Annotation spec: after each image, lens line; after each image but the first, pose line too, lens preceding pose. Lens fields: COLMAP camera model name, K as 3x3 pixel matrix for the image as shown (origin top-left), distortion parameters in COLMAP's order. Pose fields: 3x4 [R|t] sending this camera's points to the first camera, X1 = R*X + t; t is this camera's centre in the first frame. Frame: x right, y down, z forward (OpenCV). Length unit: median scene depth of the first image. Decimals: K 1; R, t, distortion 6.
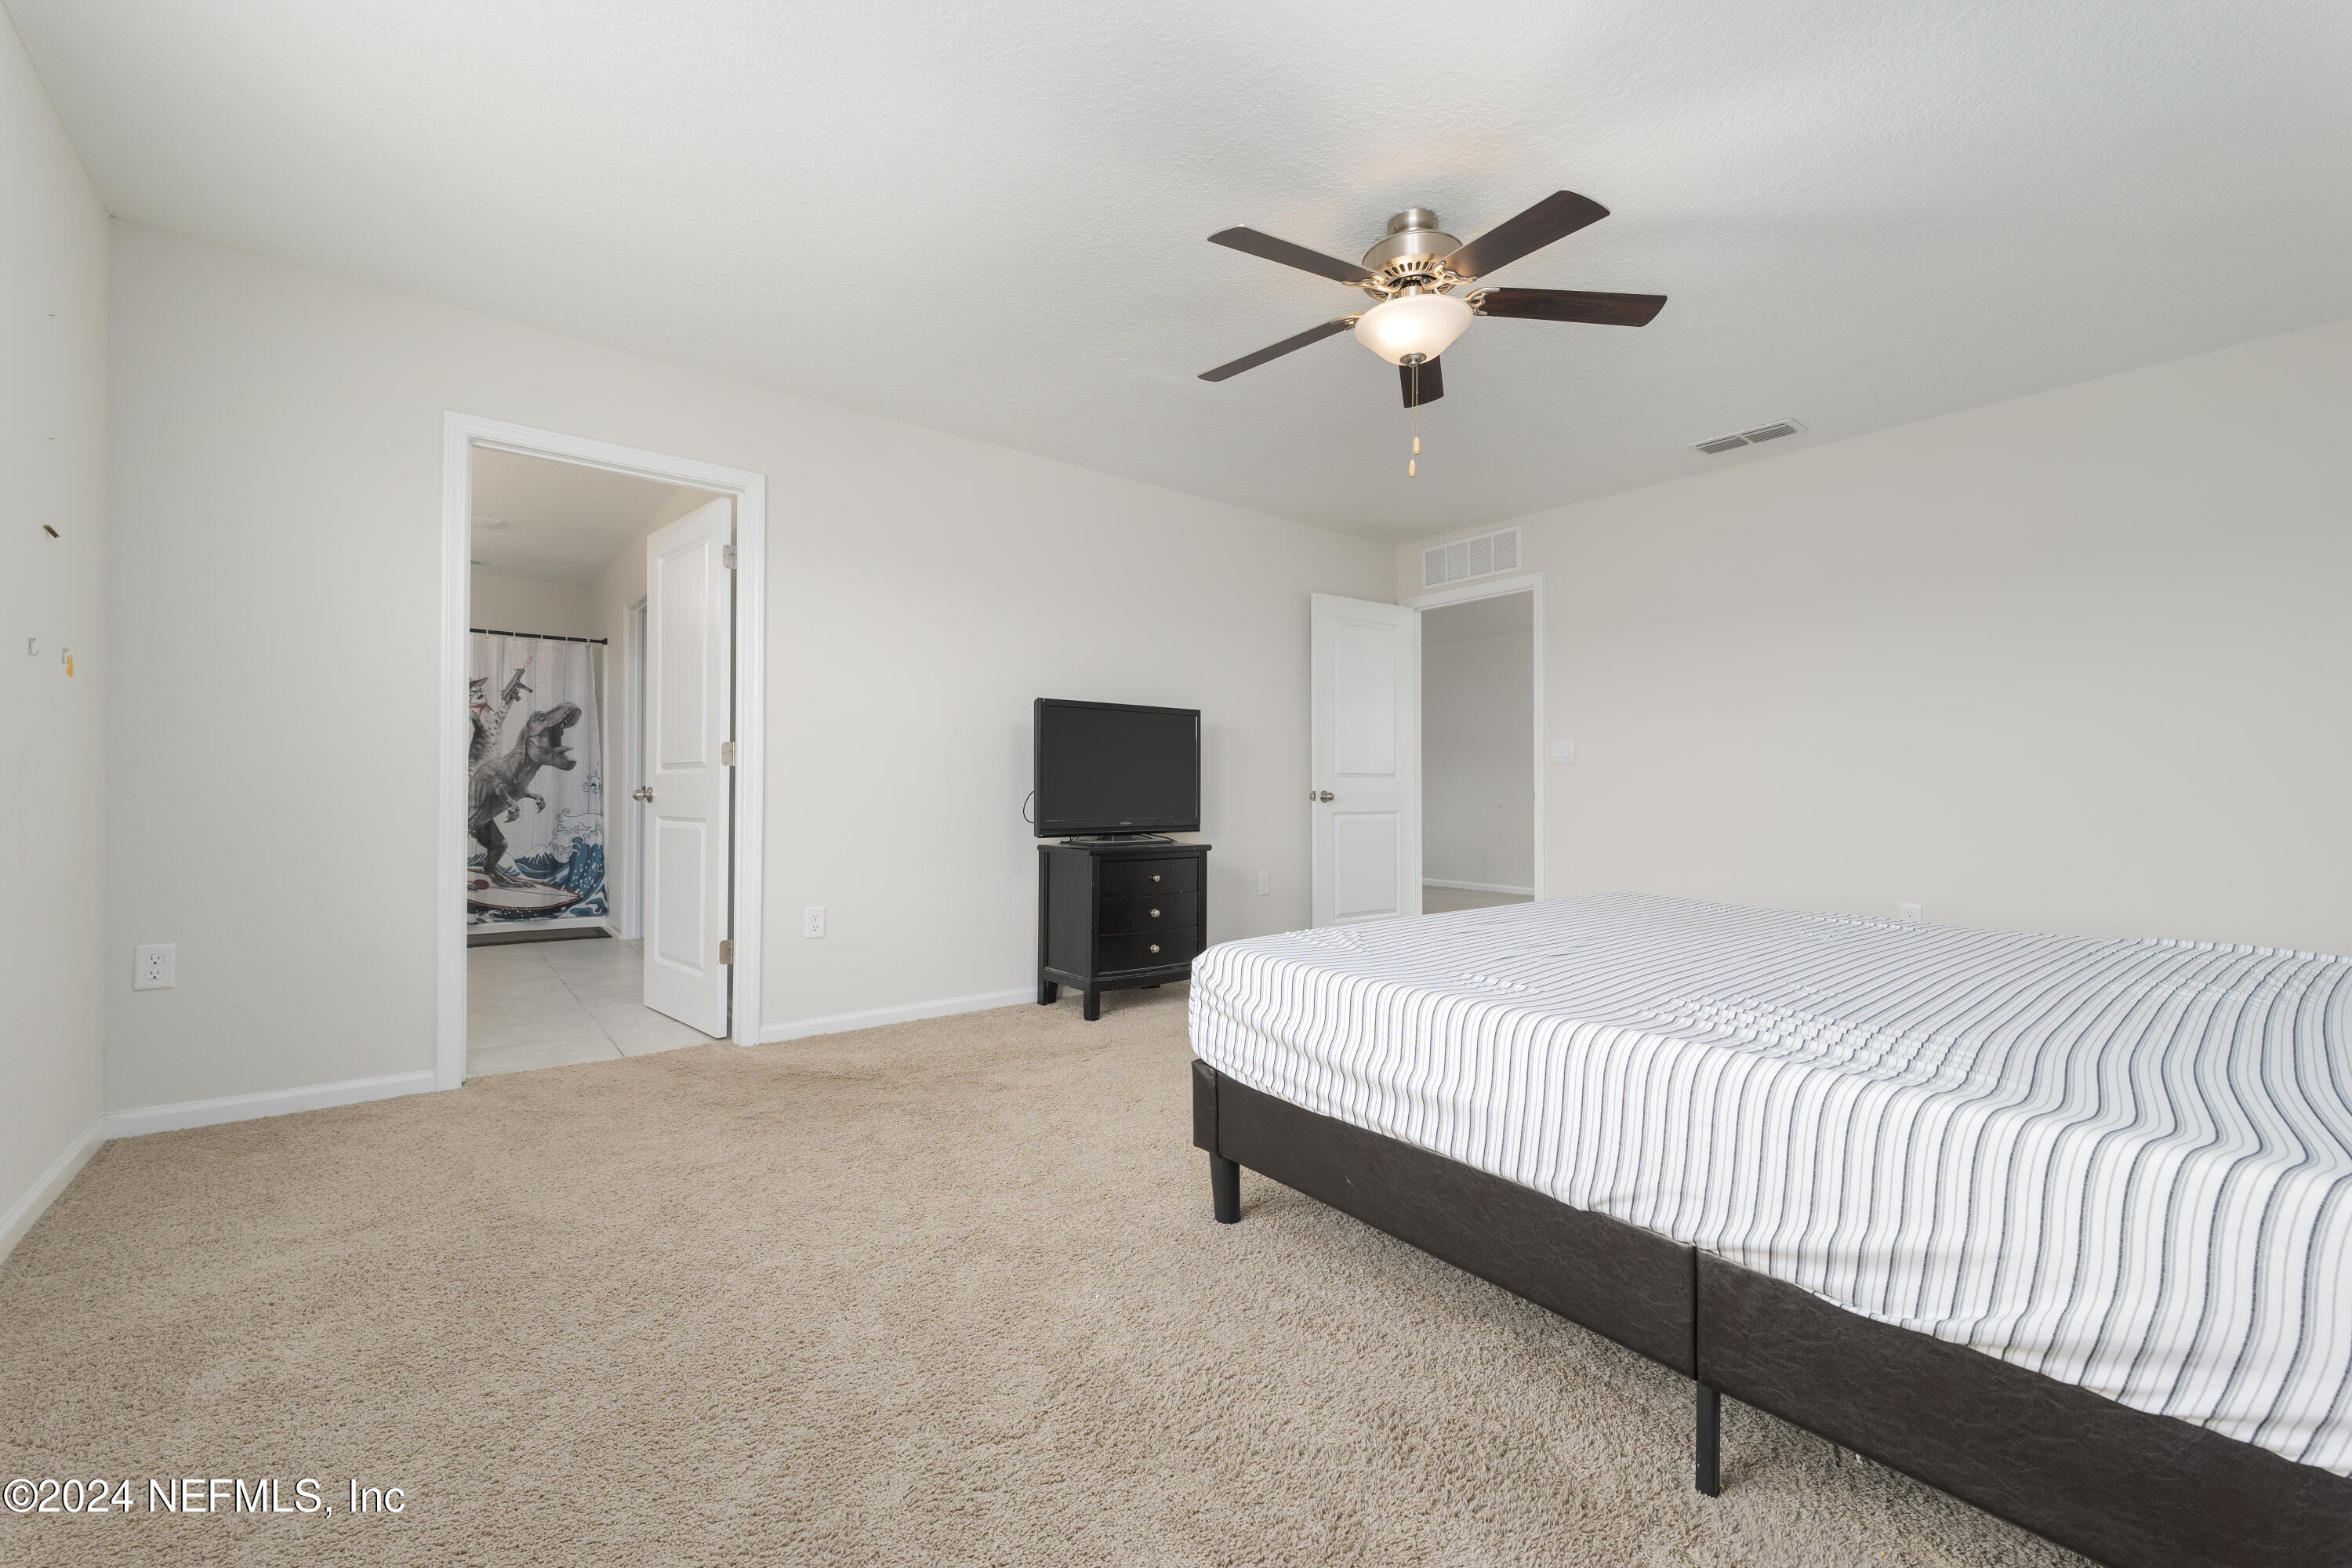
lens RADIAL K [[950.5, 0, 1177.8], [0, 950.5, 779.5], [0, 0, 1]] dist [0.002147, -0.000206]
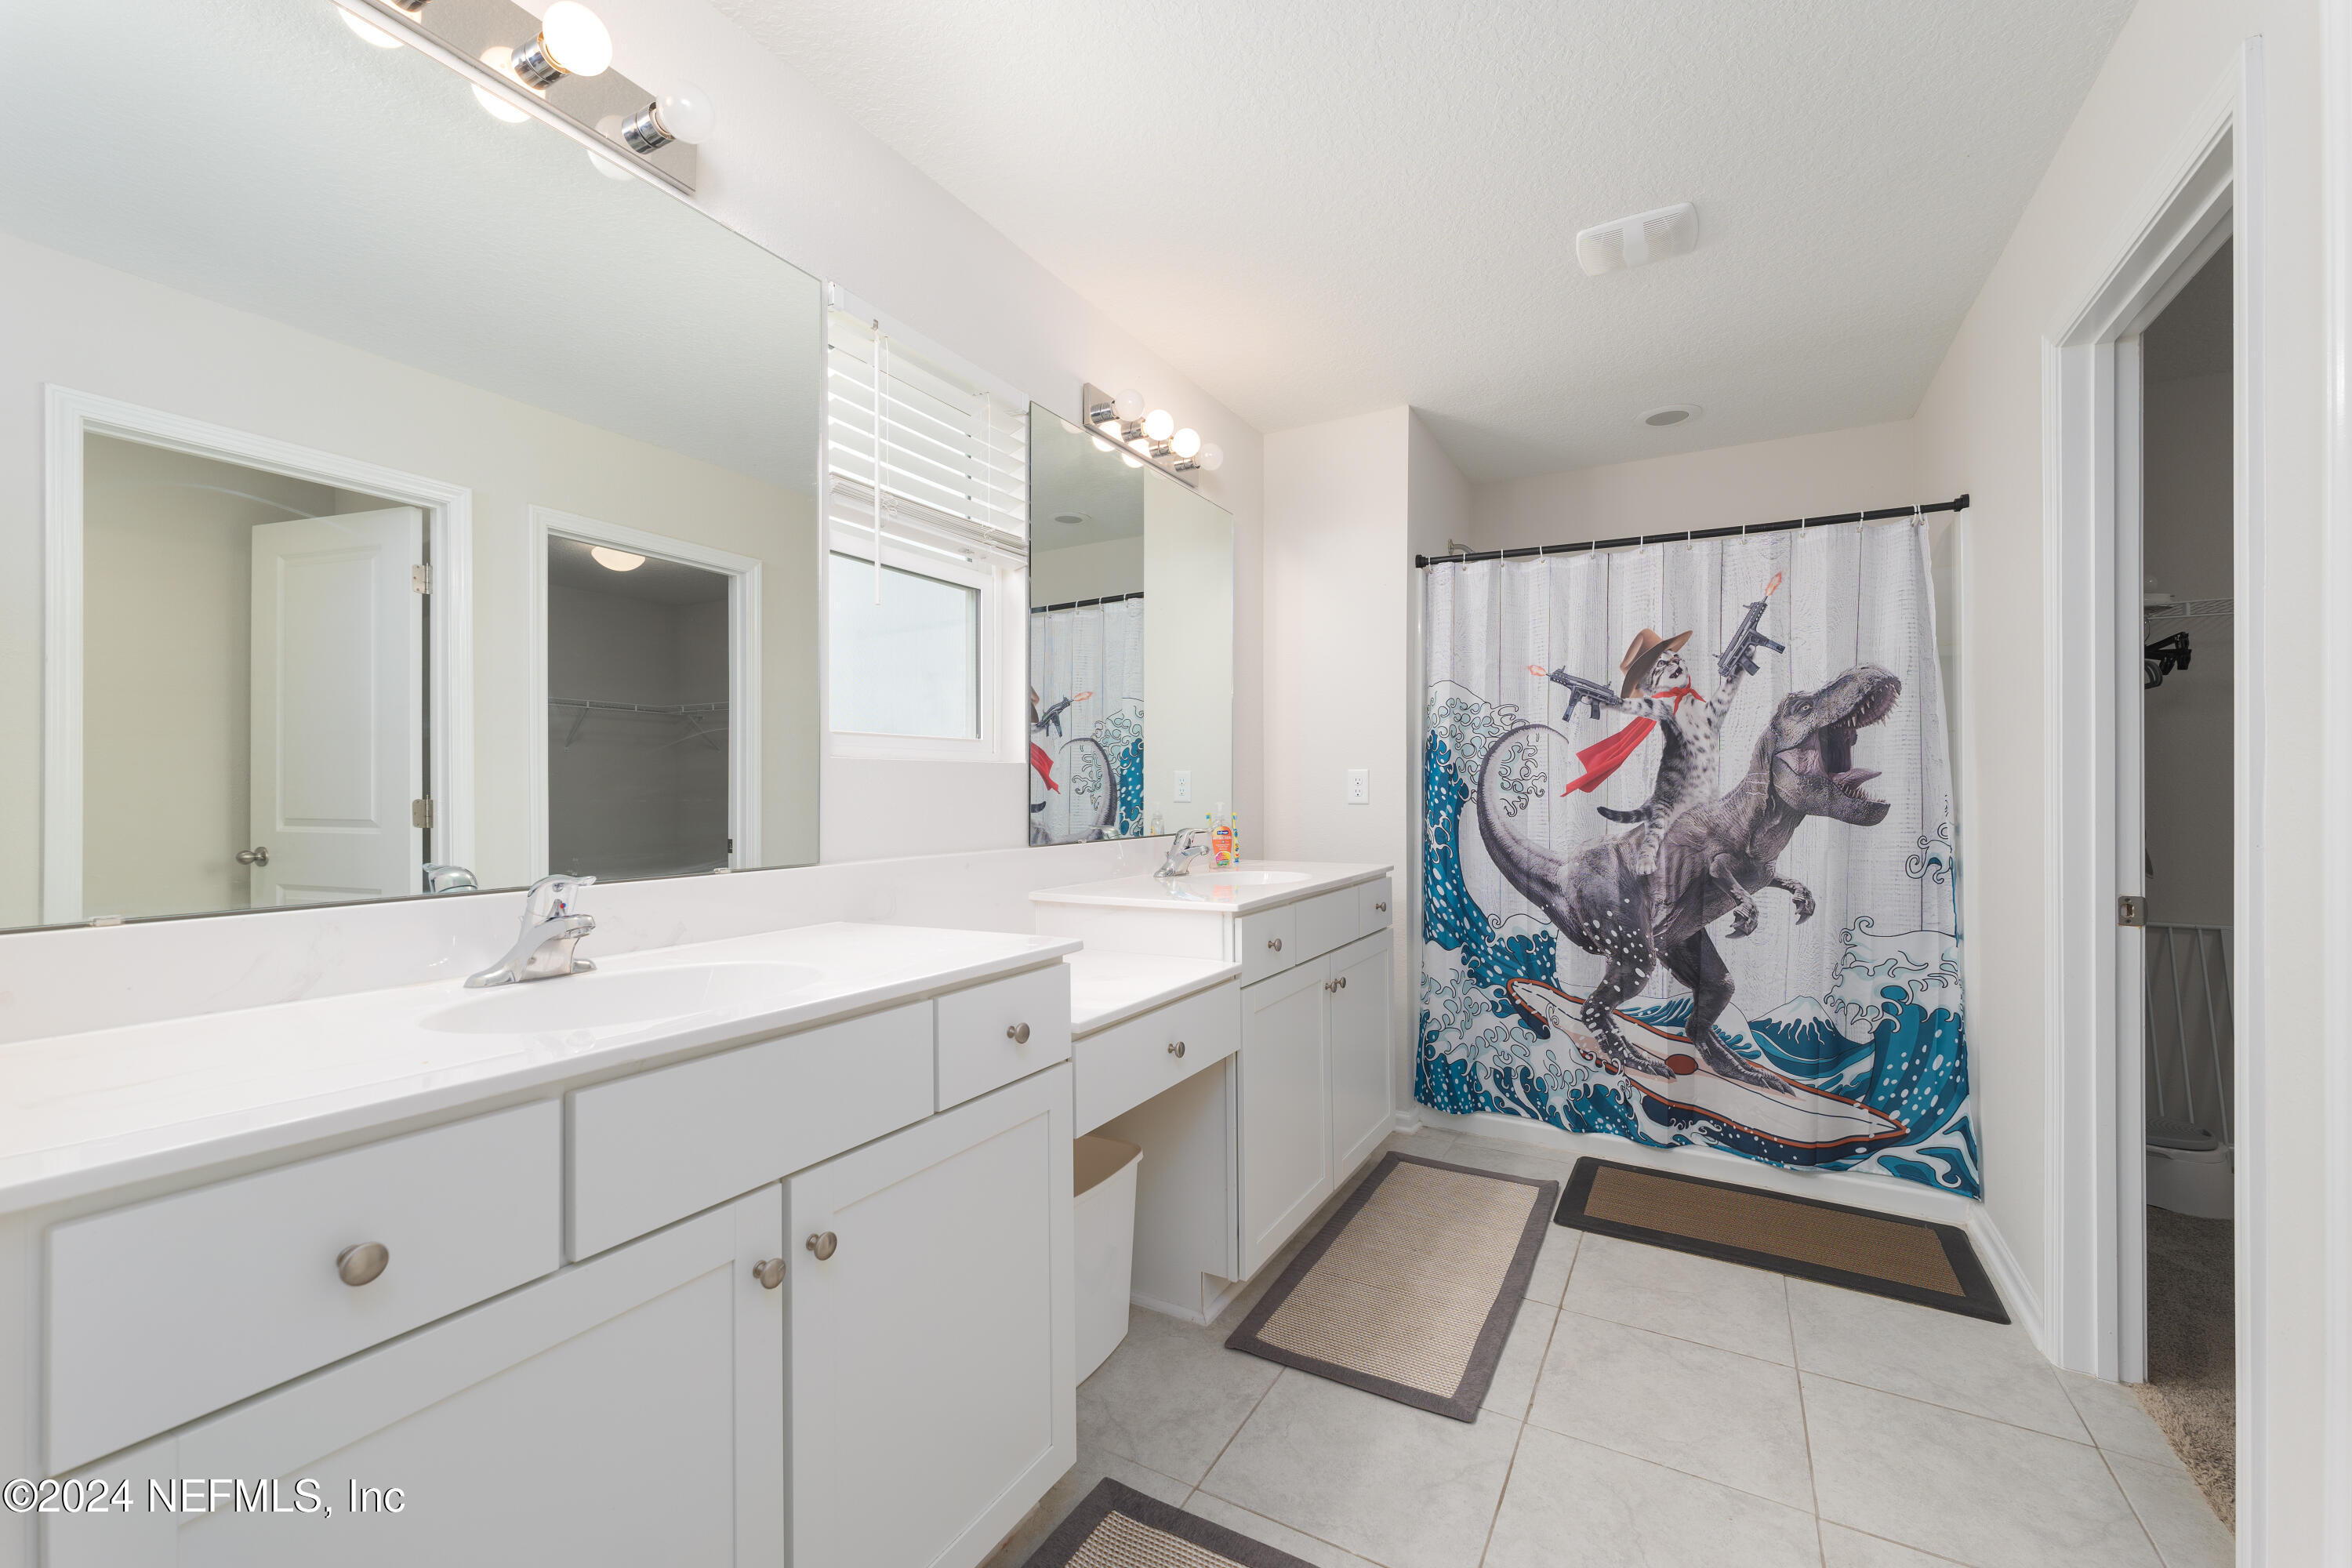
lens RADIAL K [[950.5, 0, 1174.9], [0, 950.5, 784.3], [0, 0, 1]] dist [0.002147, -0.000206]
pose [[0.339230, 0.000075, -0.940704, -0.353673], [0.014882, 0.999874, 0.005446, -0.035639], [0.940586, -0.015847, 0.339186, 0.576330]]
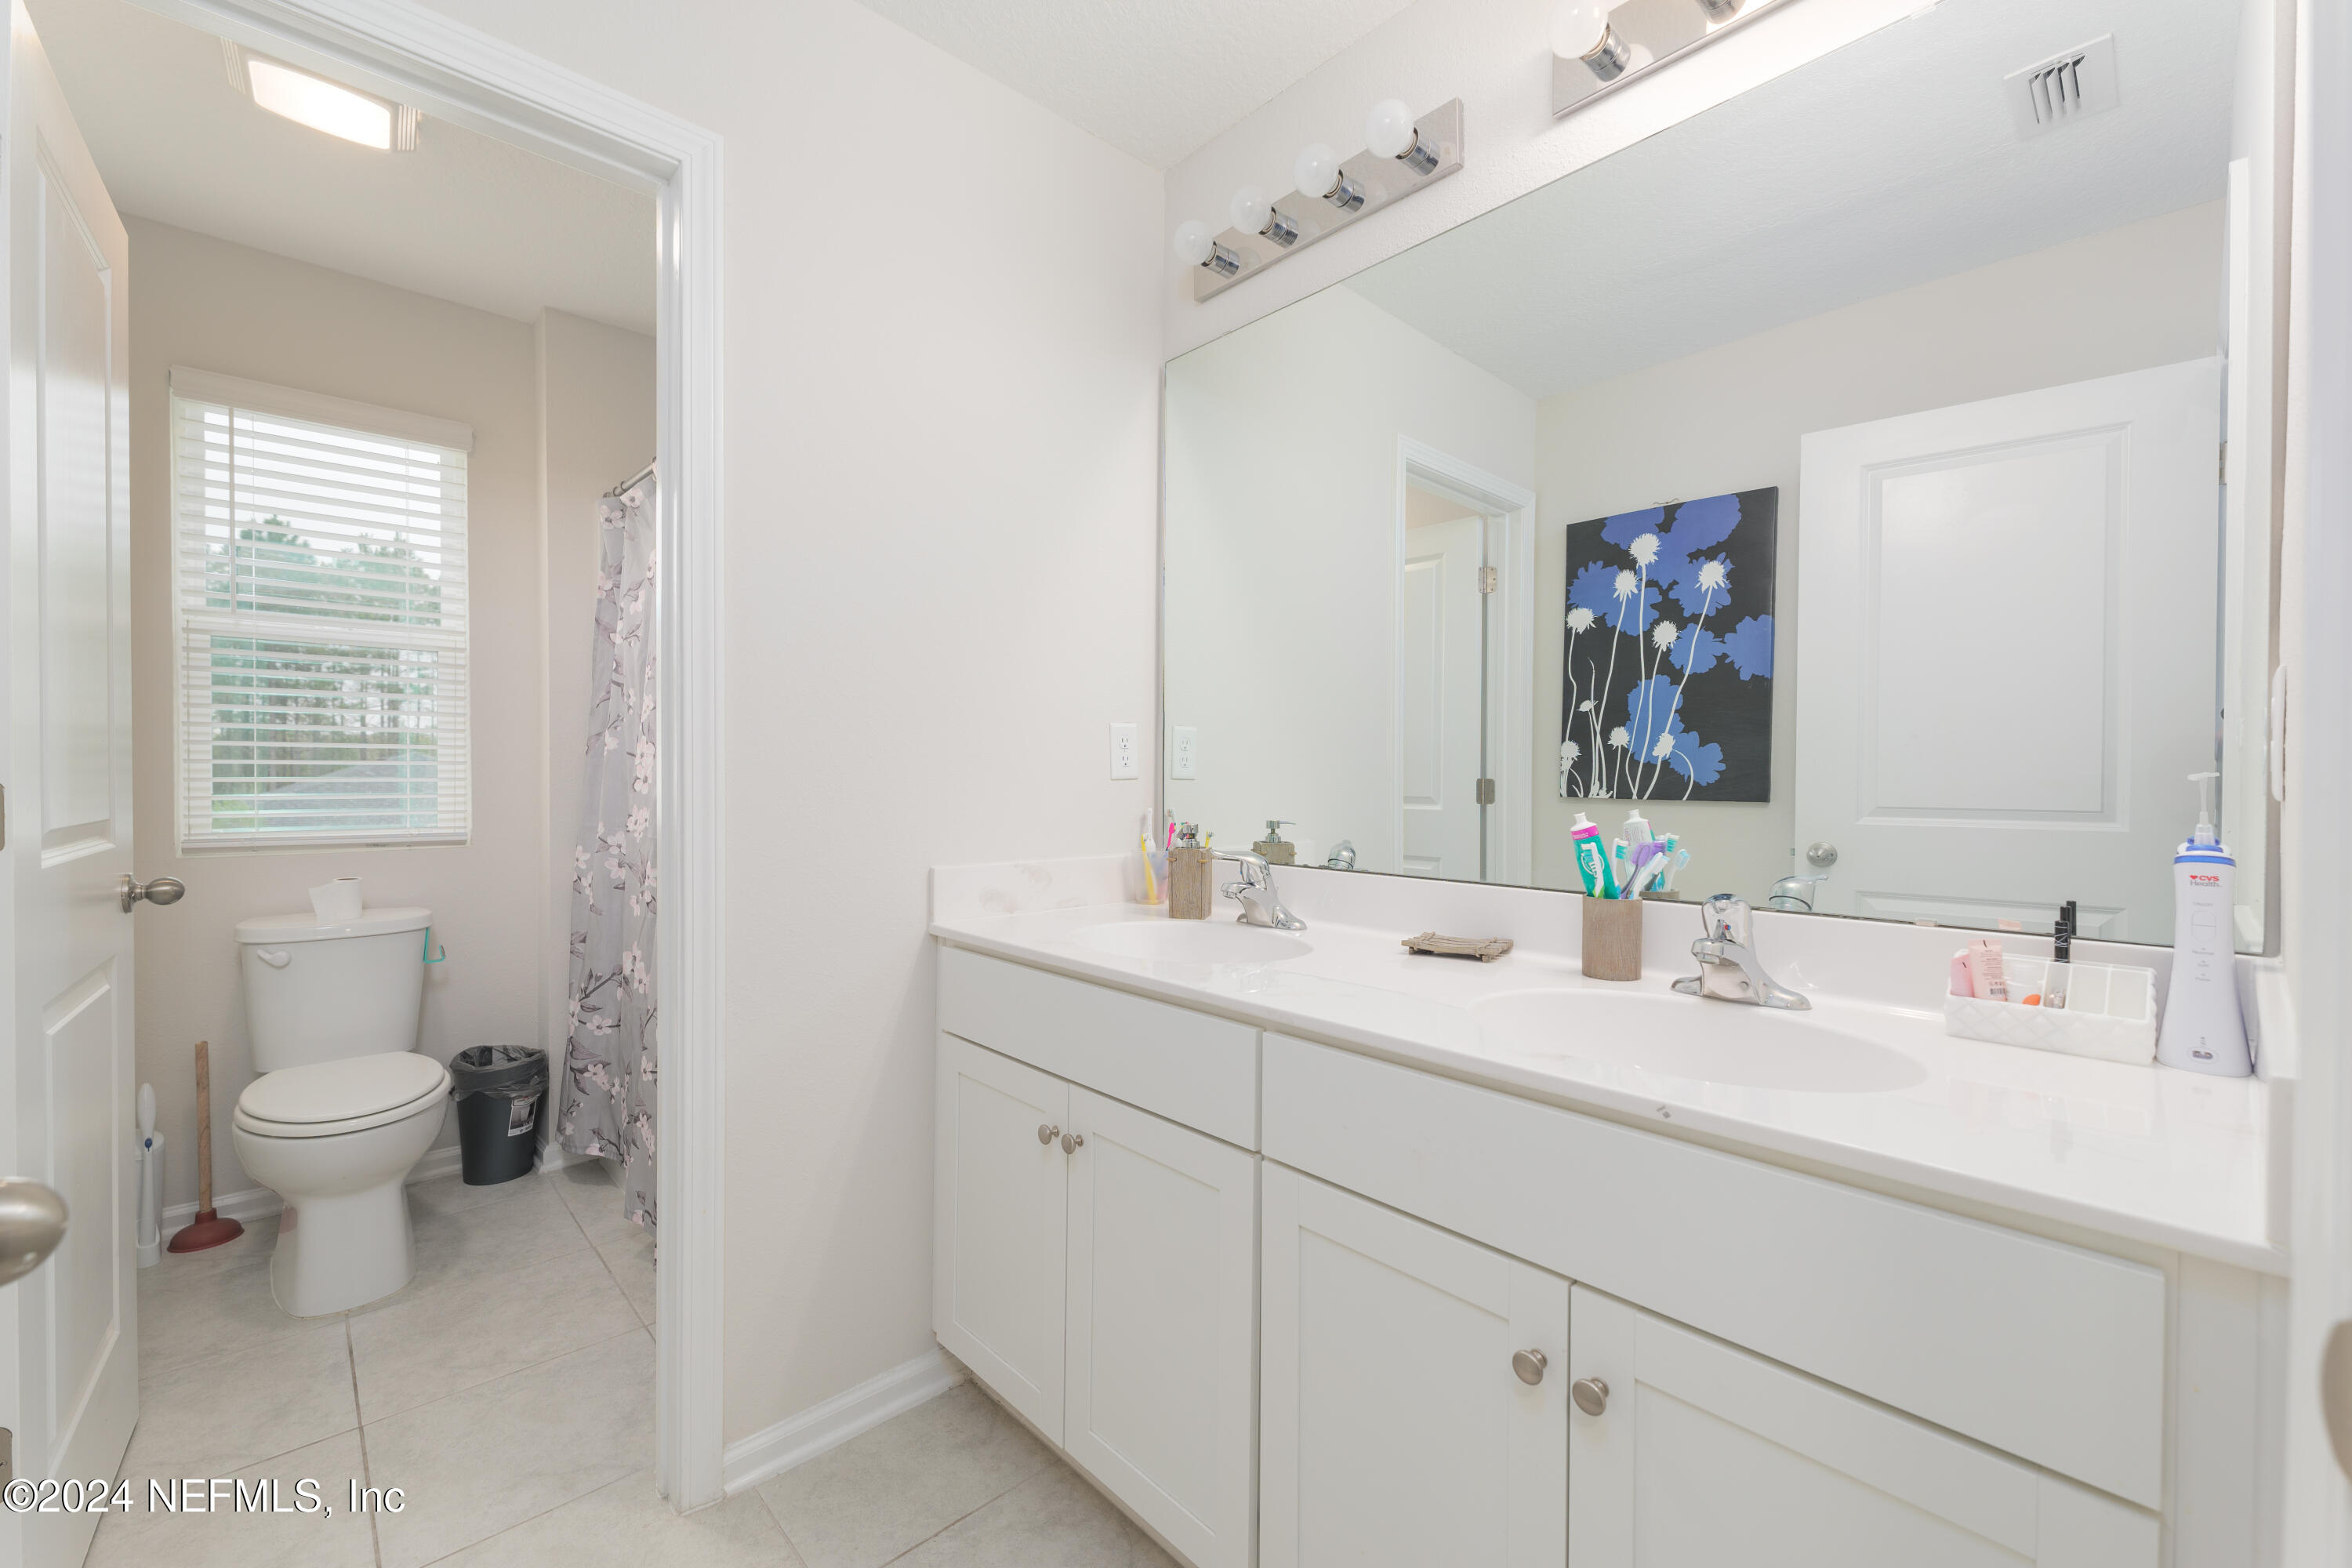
lens RADIAL K [[950.5, 0, 1171.0], [0, 950.5, 791.7], [0, 0, 1]] dist [0.002147, -0.000206]
pose [[-0.998899, 0.005389, -0.046605, -0.834356], [0.006011, 0.999894, -0.013225, -0.015713], [0.046528, -0.013491, -0.998826, 1.047241]]
